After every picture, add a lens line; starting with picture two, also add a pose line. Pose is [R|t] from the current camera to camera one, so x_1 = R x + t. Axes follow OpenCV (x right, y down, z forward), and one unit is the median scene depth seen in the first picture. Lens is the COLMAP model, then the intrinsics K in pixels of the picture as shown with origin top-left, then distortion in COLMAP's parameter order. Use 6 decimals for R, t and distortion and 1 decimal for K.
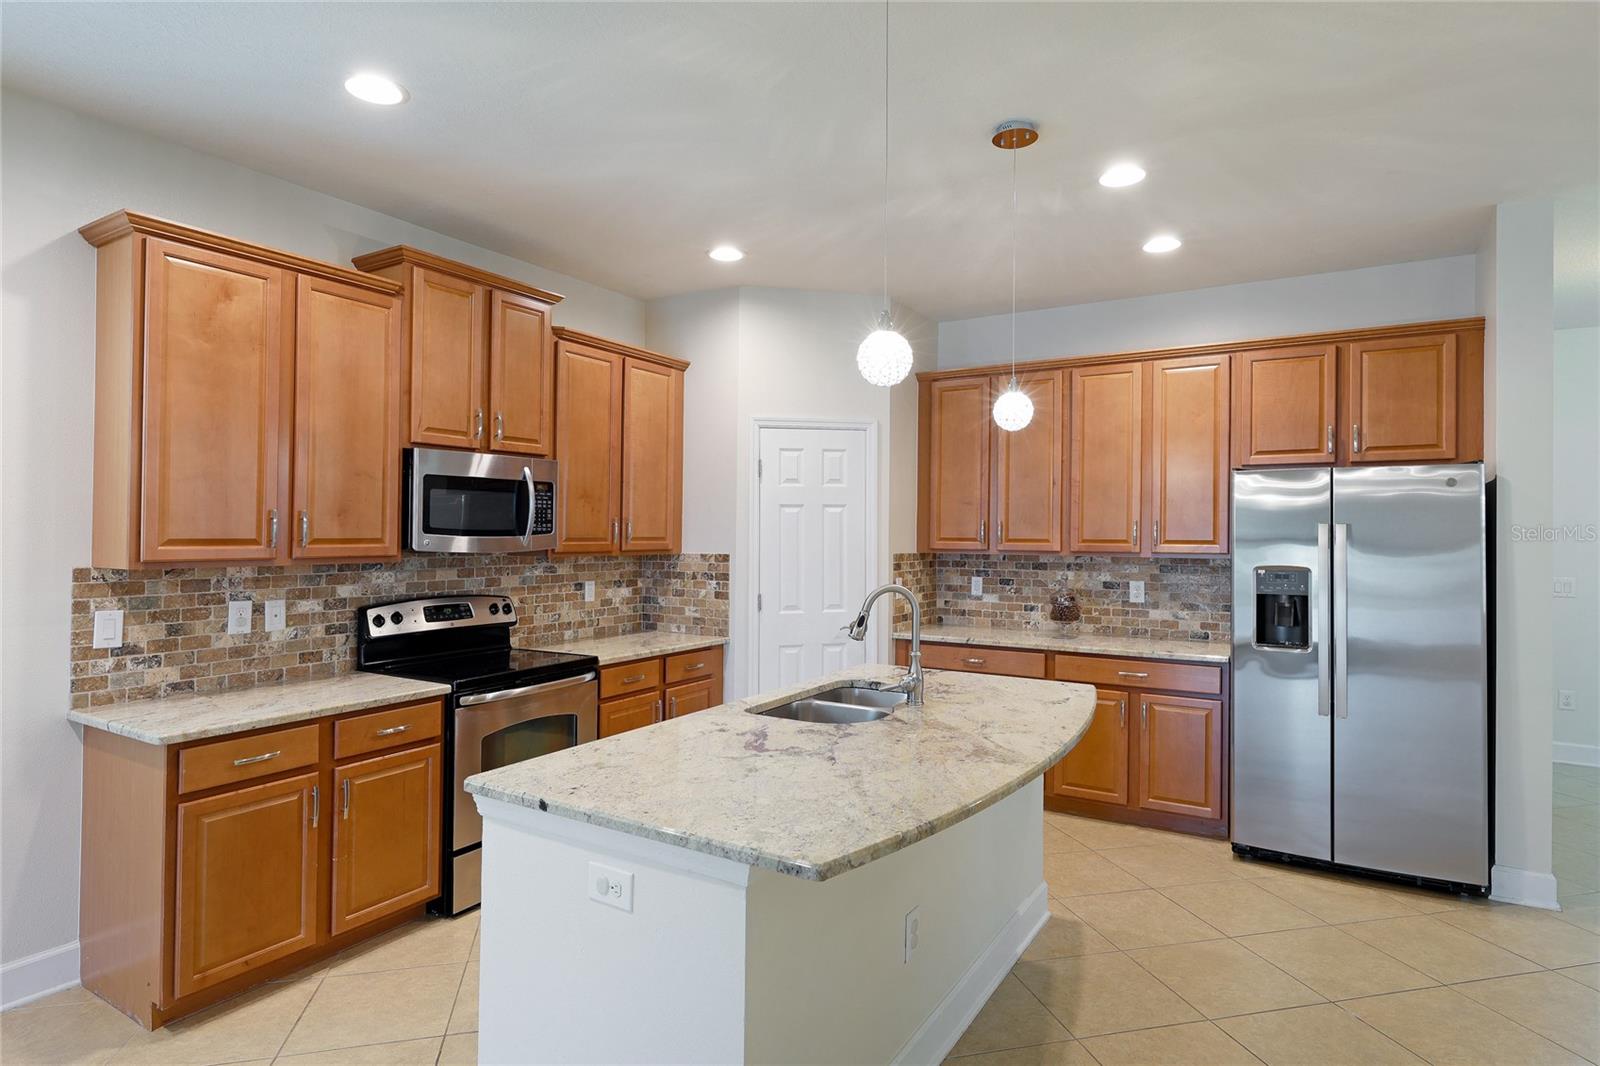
lens RADIAL K [[854.2, 0, 800.0], [0, 854.2, 533.0], [0, 0, 1]] dist [-0.000360, -0.000293]
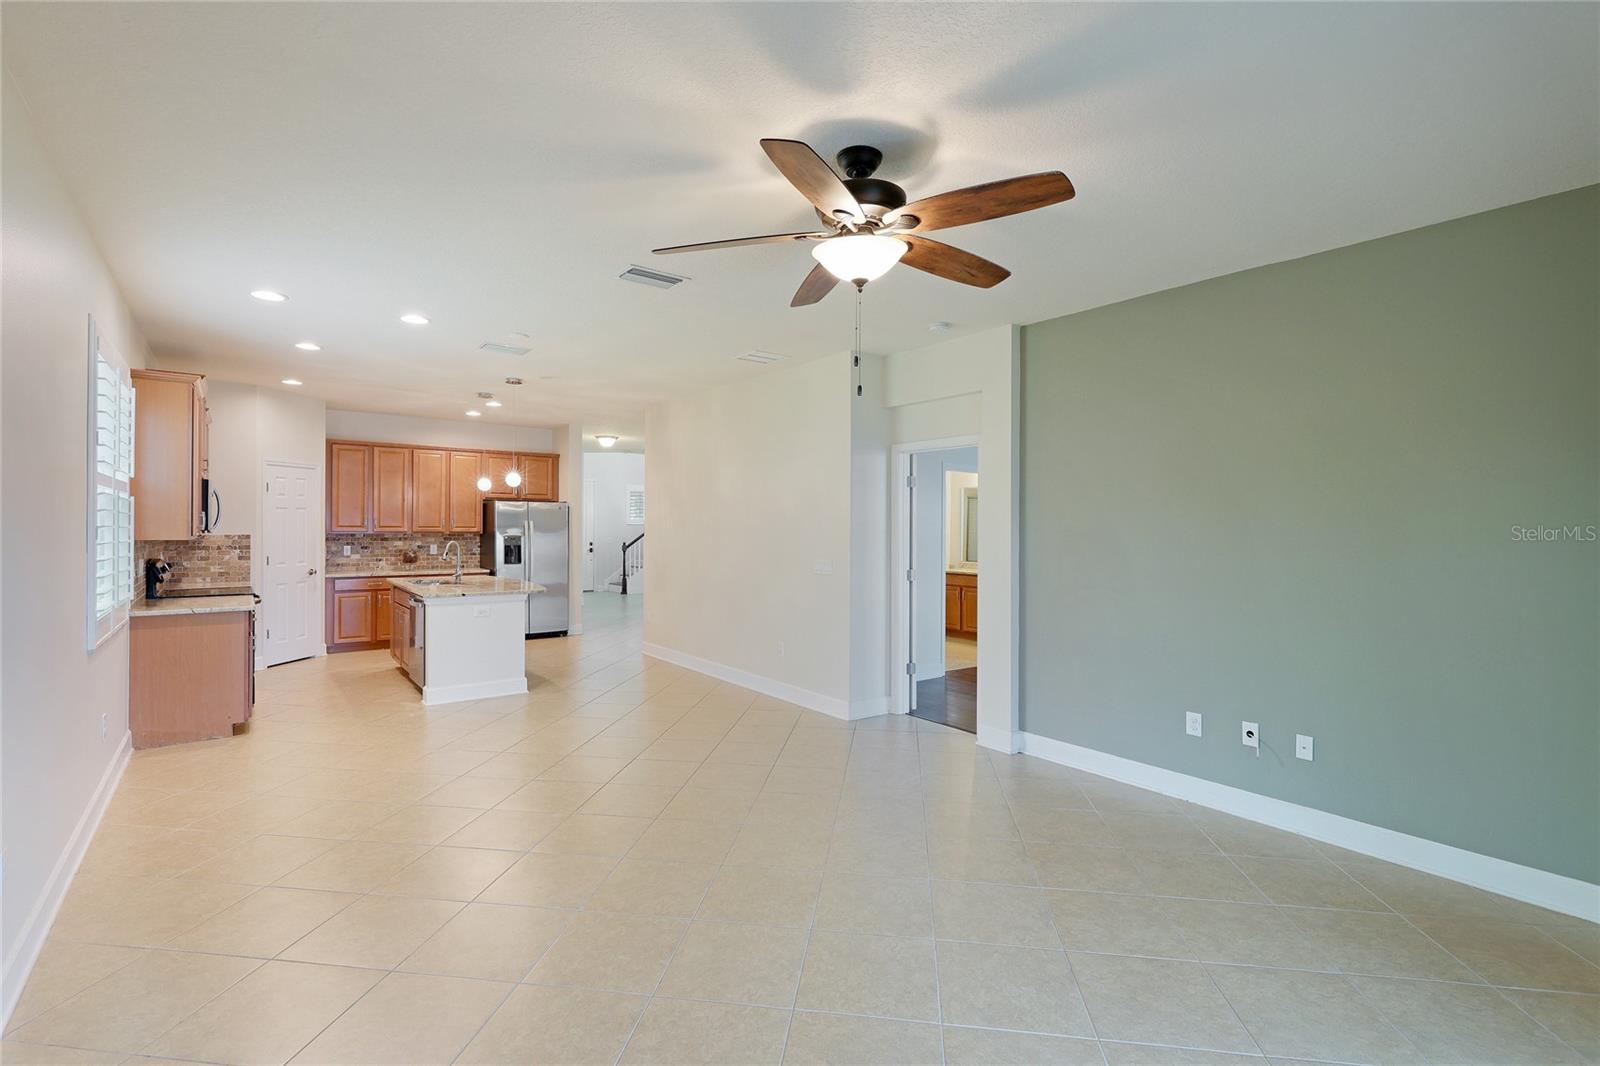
lens RADIAL K [[722.5, 0, 804.0], [0, 722.5, 522.4], [0, 0, 1]] dist [0.002192, -0.000010]
pose [[0.346837, 0.004368, 0.937915, -1.199297], [-0.003465, 0.999988, -0.003376, 0.000720], [-0.937919, -0.002080, 0.346848, -0.660511]]
